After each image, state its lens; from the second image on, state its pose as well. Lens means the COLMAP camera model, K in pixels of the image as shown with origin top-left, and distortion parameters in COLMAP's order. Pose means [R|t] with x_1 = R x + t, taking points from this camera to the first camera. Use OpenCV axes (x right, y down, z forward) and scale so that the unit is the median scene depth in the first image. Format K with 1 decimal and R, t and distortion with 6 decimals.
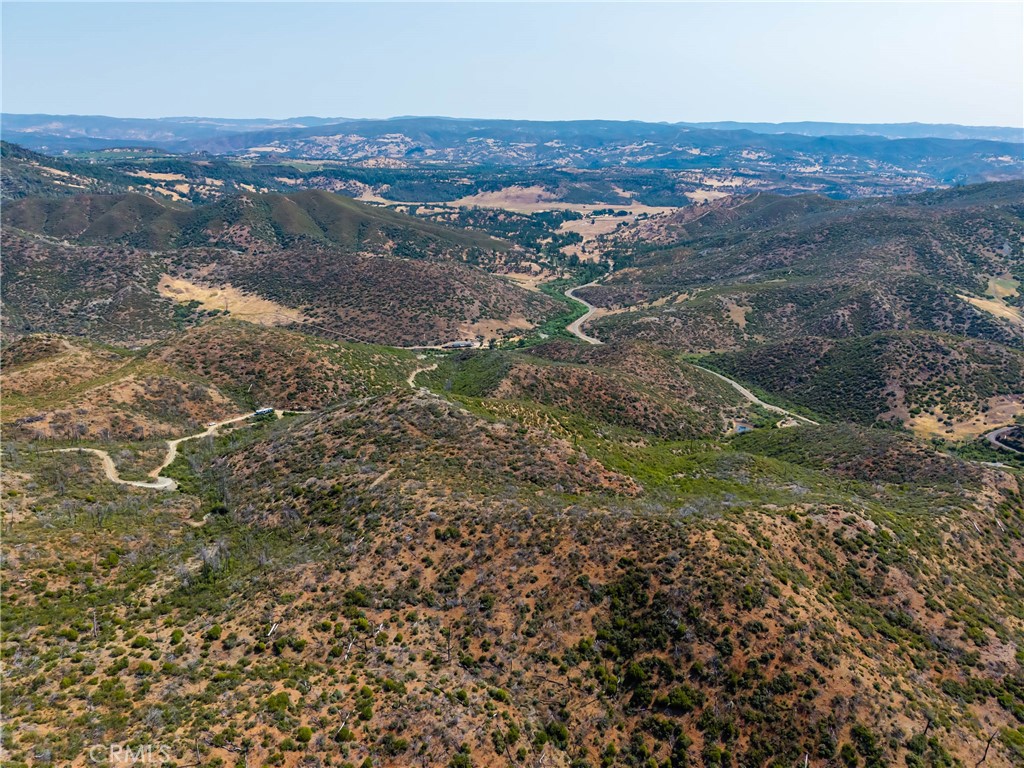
lens RADIAL K [[695.4, 0, 506.6], [0, 695.4, 384.3], [0, 0, 1]] dist [0.025254, -0.019054]
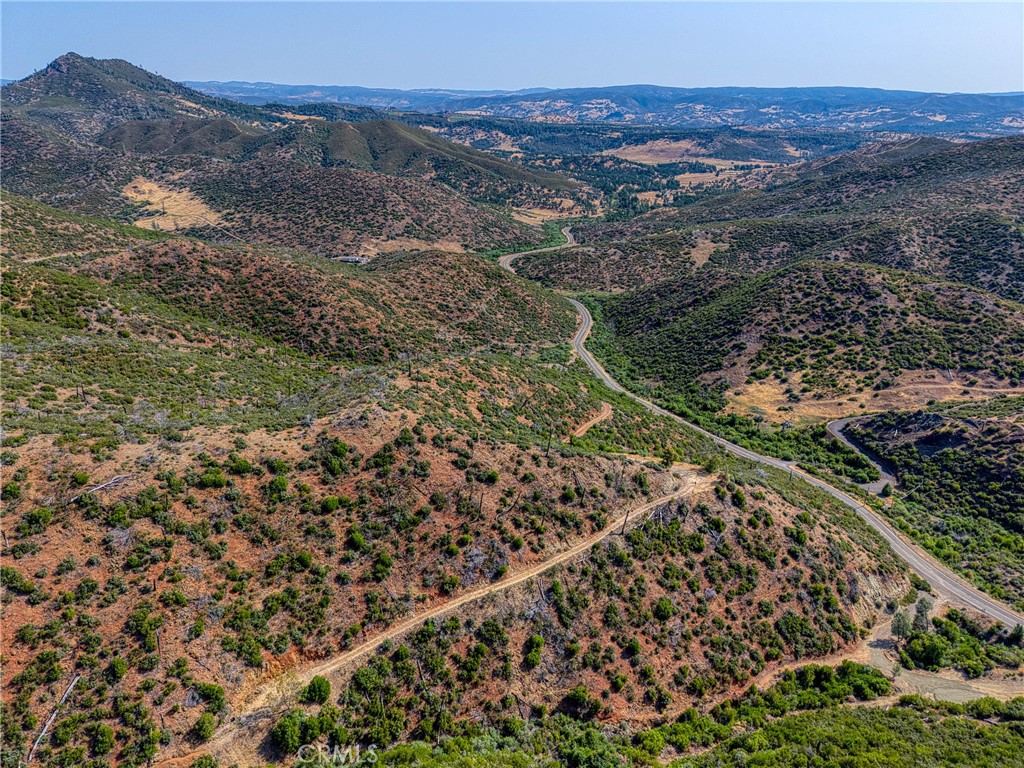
lens RADIAL K [[695.4, 0, 515.3], [0, 695.4, 377.9], [0, 0, 1]] dist [0.025254, -0.019054]
pose [[0.946366, 0.124833, -0.298007, 0.580905], [-0.119825, 0.992175, 0.035094, 0.046574], [0.300056, 0.002497, 0.953918, 0.360239]]
